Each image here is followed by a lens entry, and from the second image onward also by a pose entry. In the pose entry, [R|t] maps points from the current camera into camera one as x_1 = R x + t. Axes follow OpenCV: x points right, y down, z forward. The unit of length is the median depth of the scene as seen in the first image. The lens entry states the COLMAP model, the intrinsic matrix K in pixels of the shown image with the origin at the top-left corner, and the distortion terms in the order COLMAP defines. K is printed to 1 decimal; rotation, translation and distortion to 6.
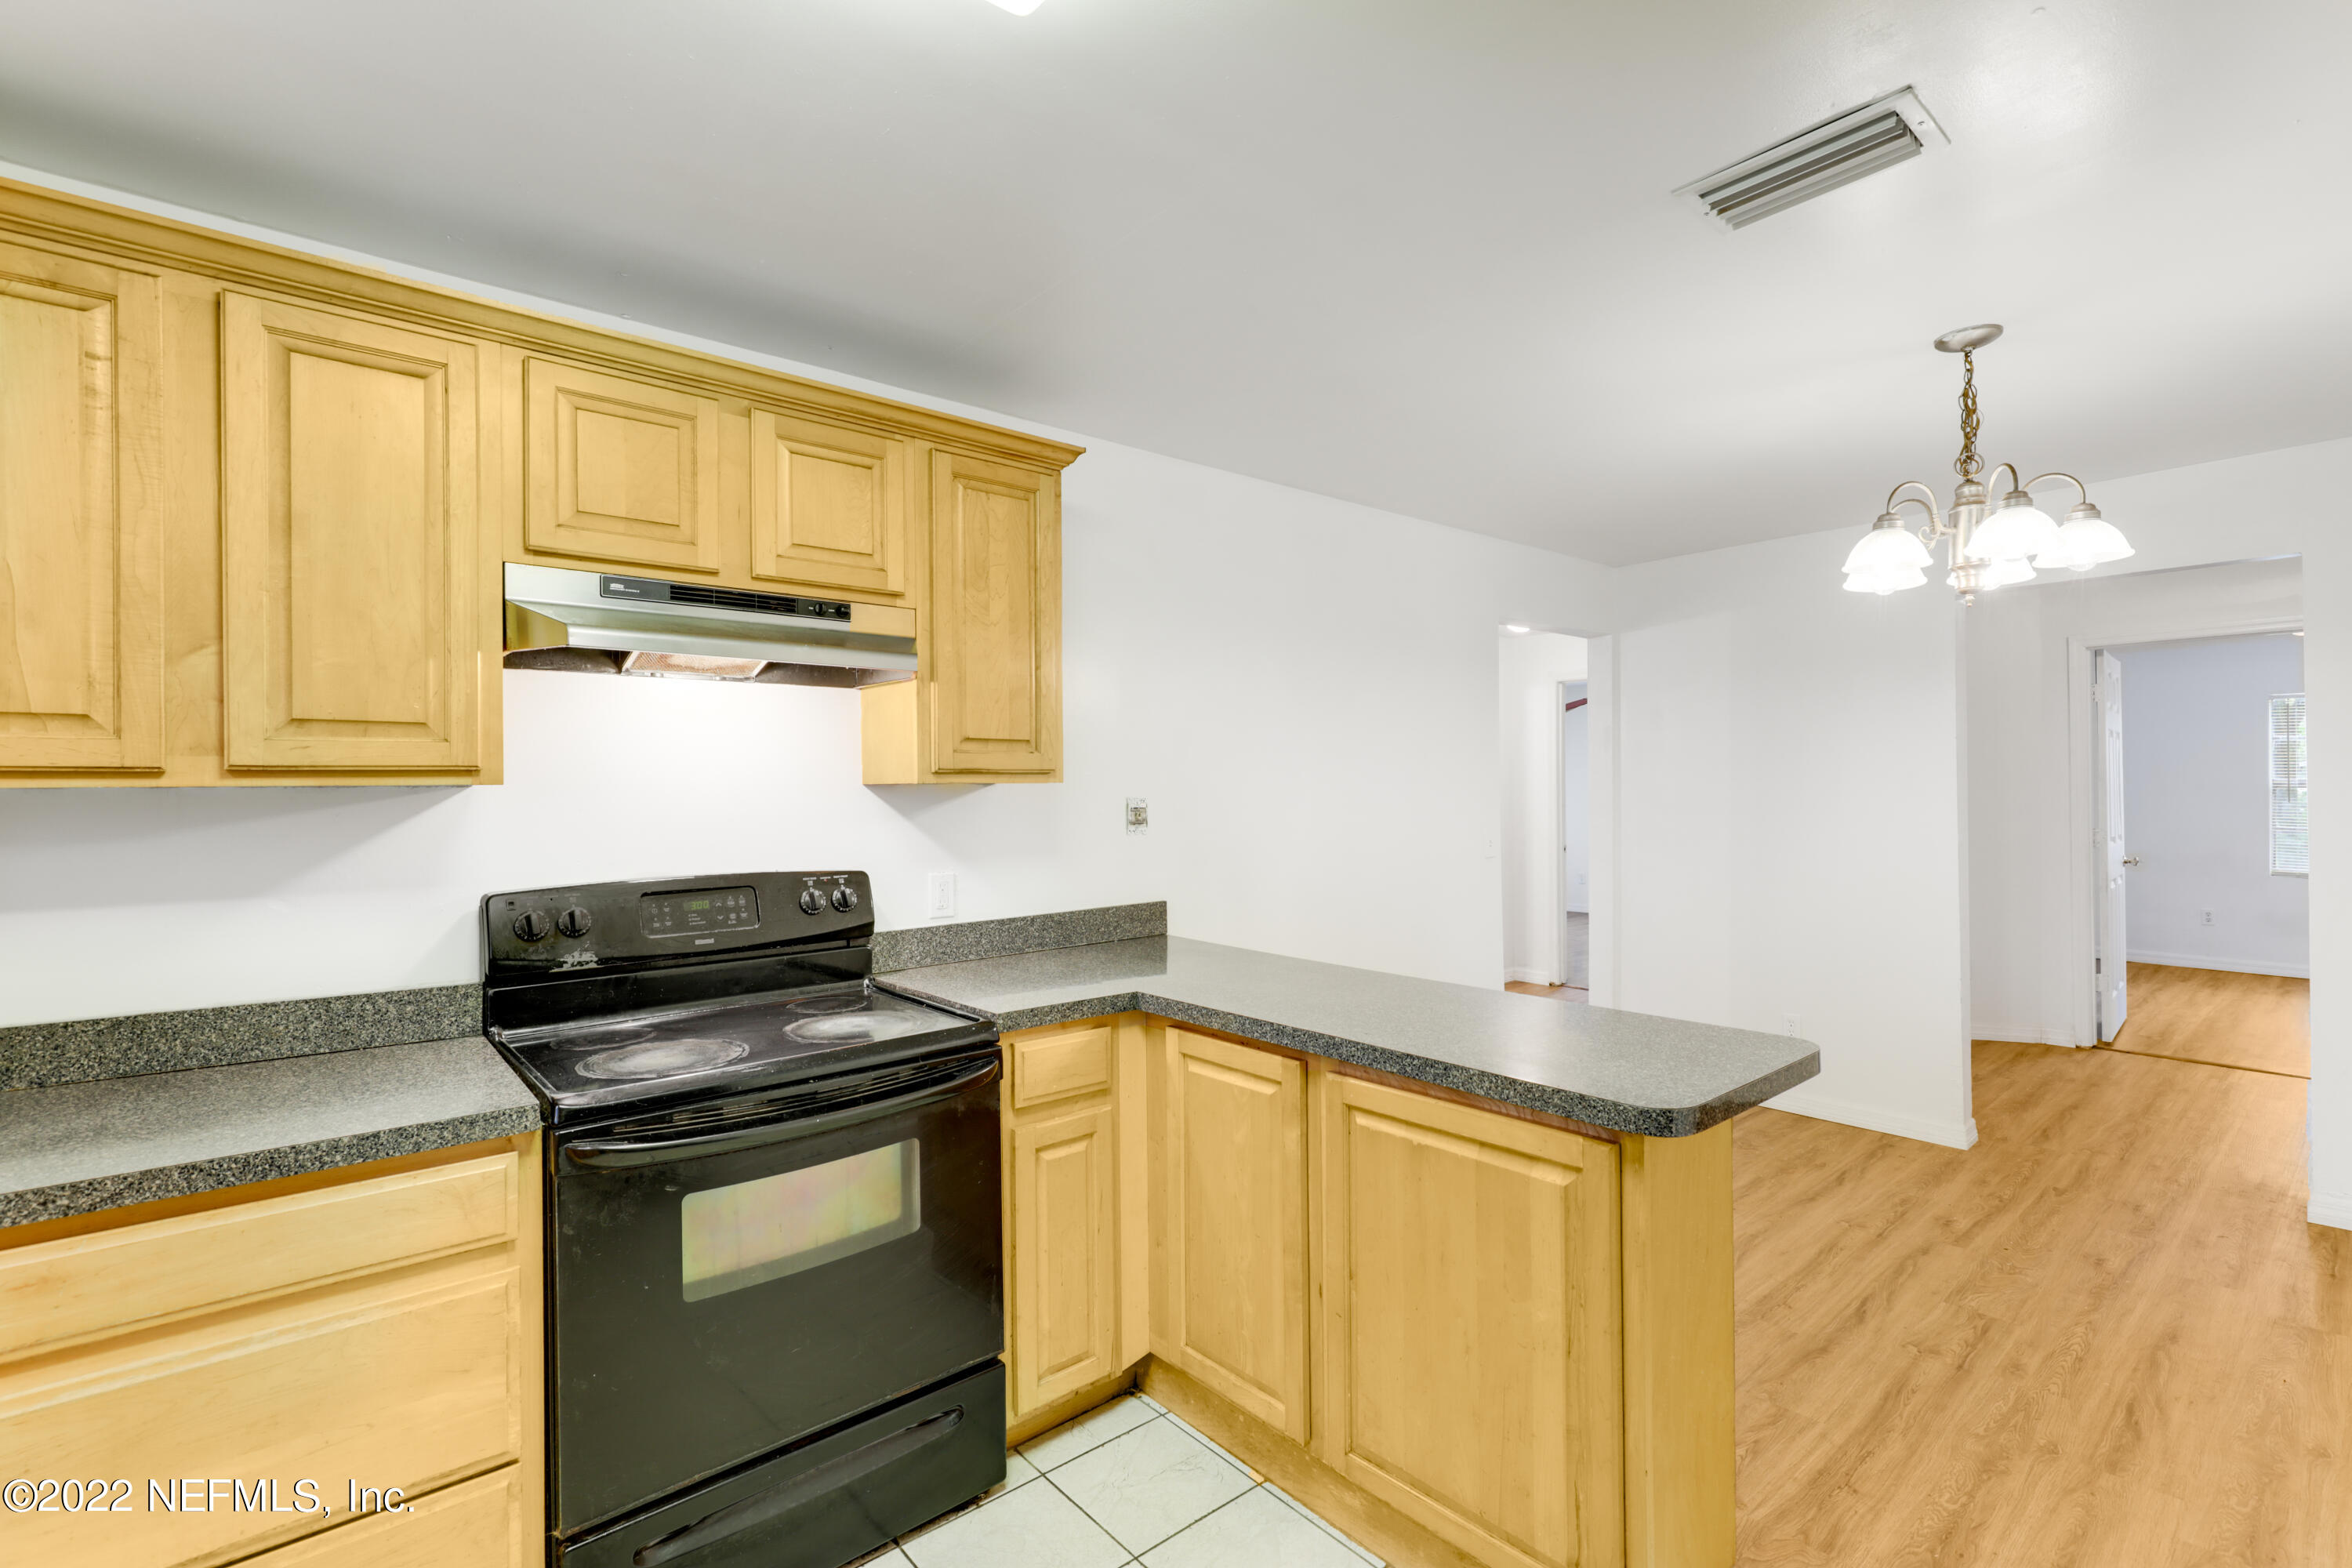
lens RADIAL K [[1065.6, 0, 1191.5], [0, 1065.6, 789.6], [0, 0, 1]] dist [-0.005263, -0.000857]
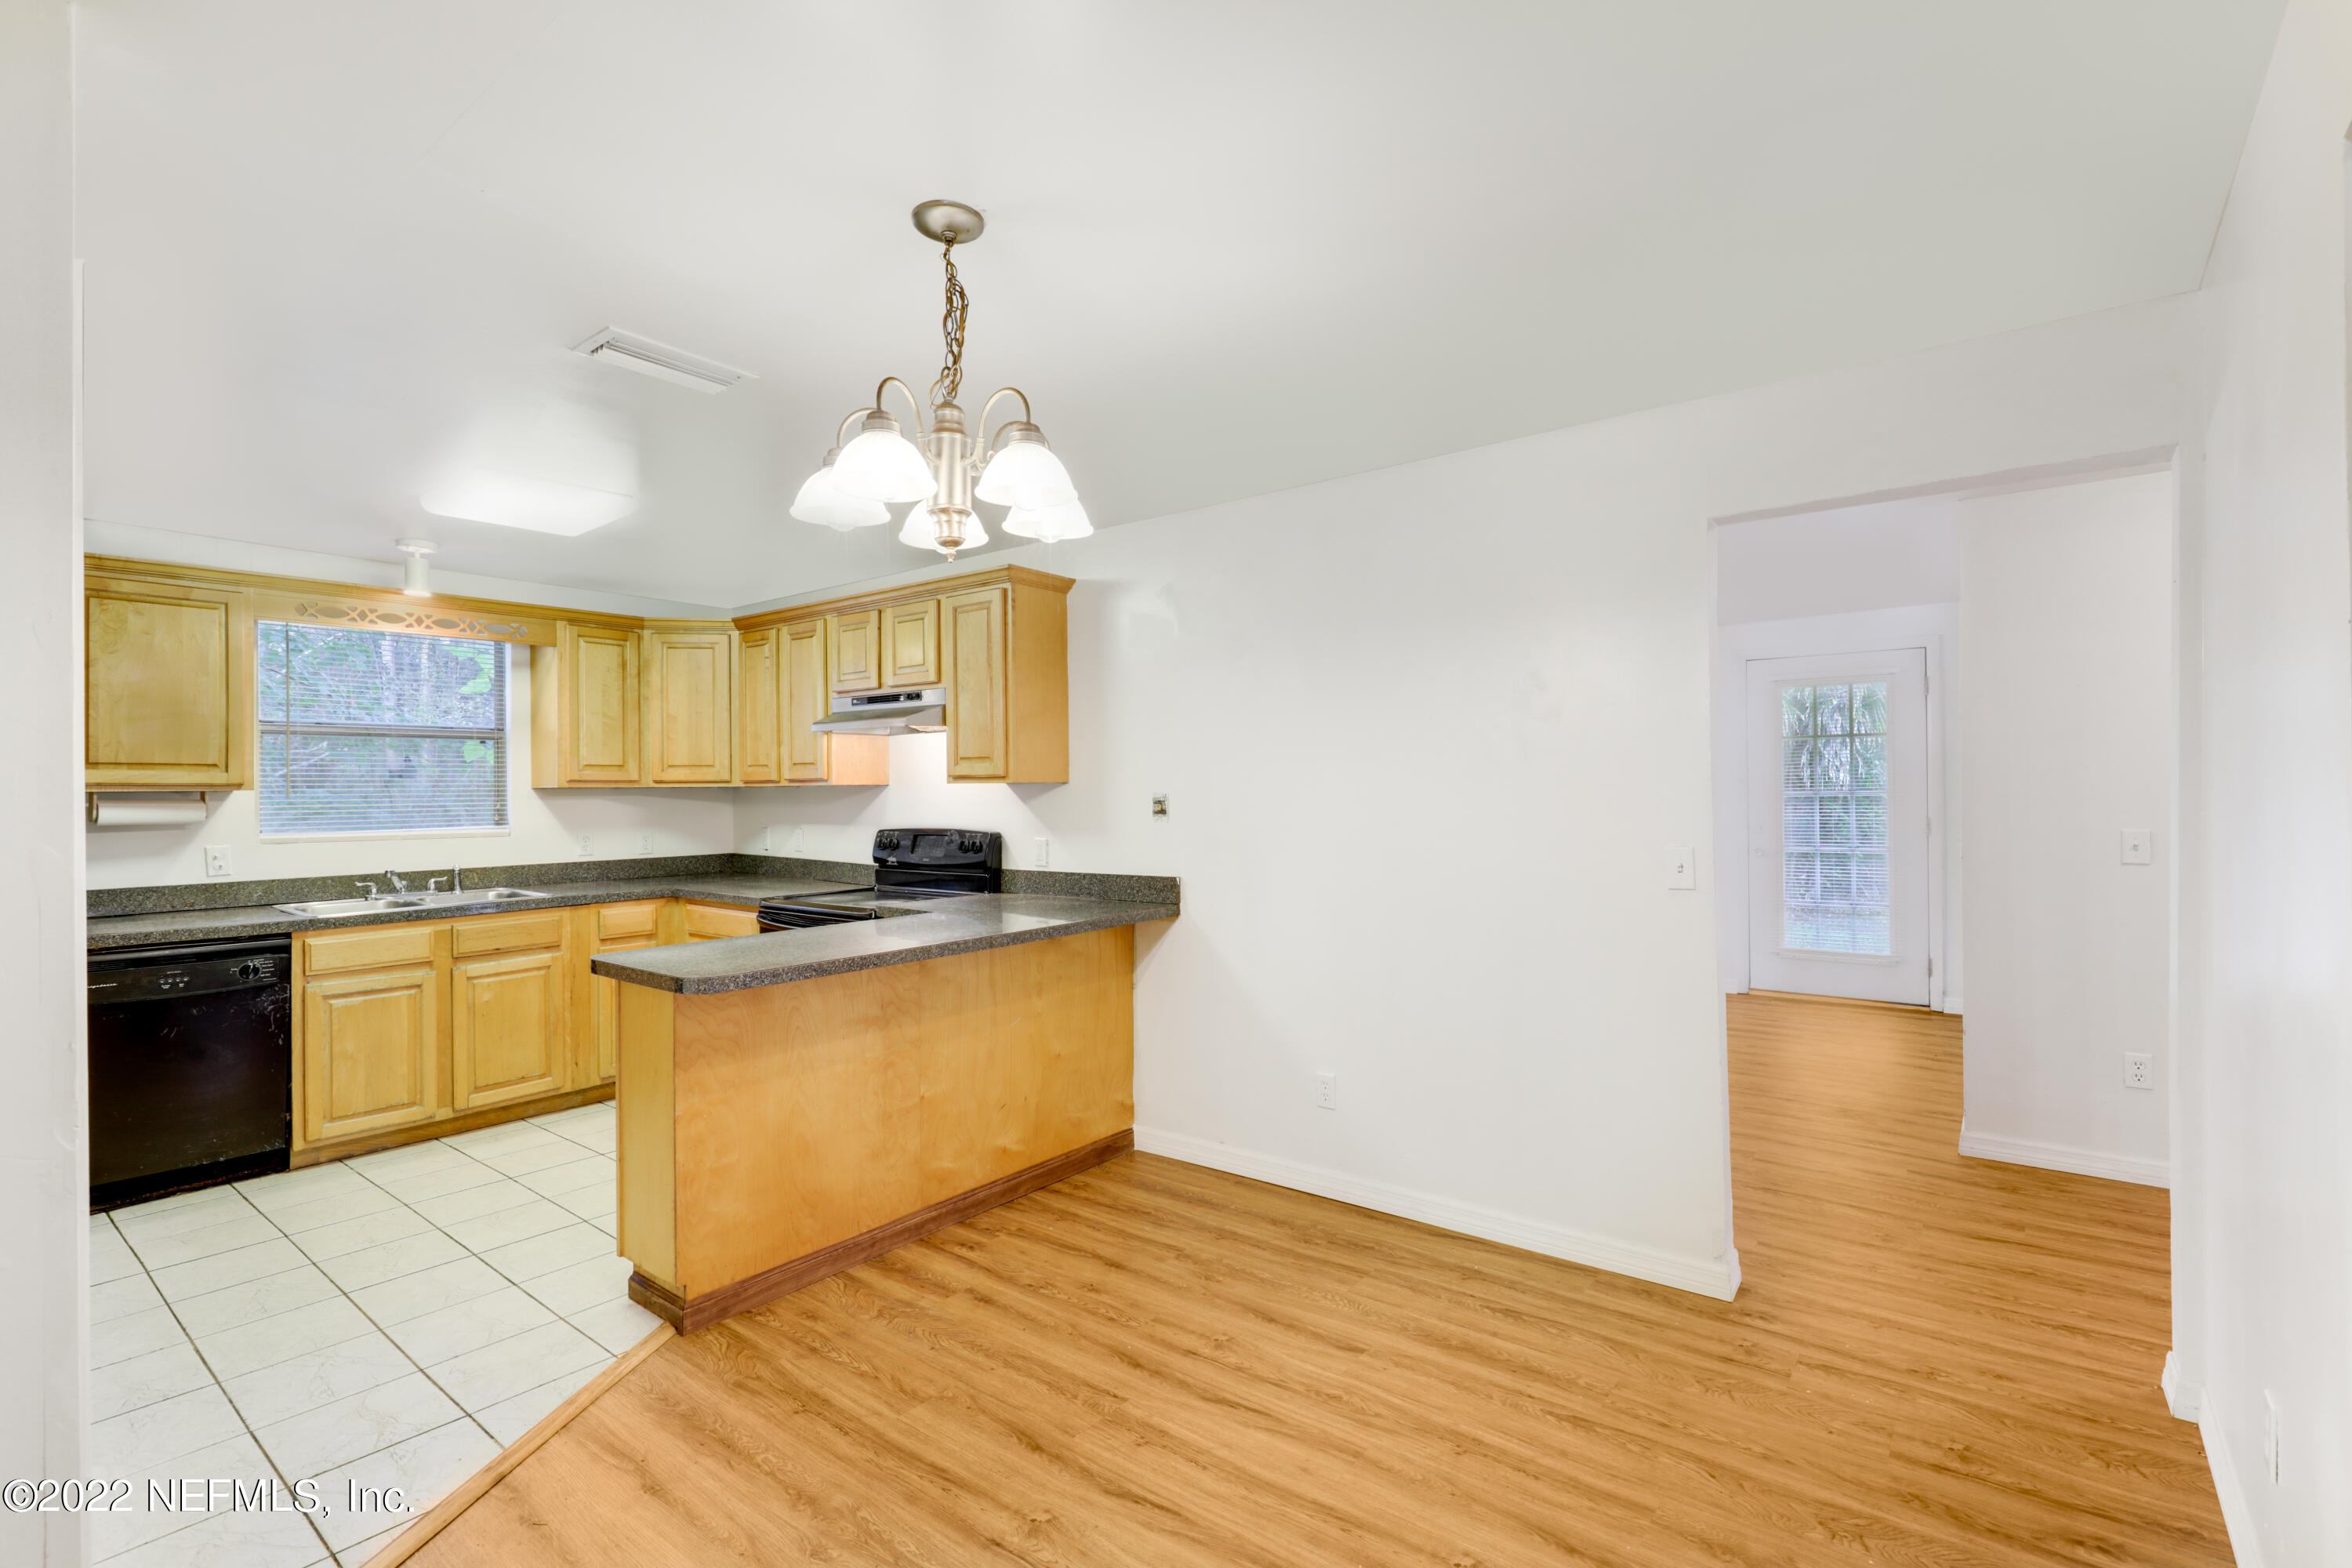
lens RADIAL K [[1065.6, 0, 1190.5], [0, 1065.6, 779.3], [0, 0, 1]] dist [-0.005263, -0.000857]
pose [[0.196829, 0.001322, -0.980437, 1.610847], [0.005025, 0.999985, 0.002357, -0.015499], [0.980425, -0.005391, 0.196819, 1.053549]]
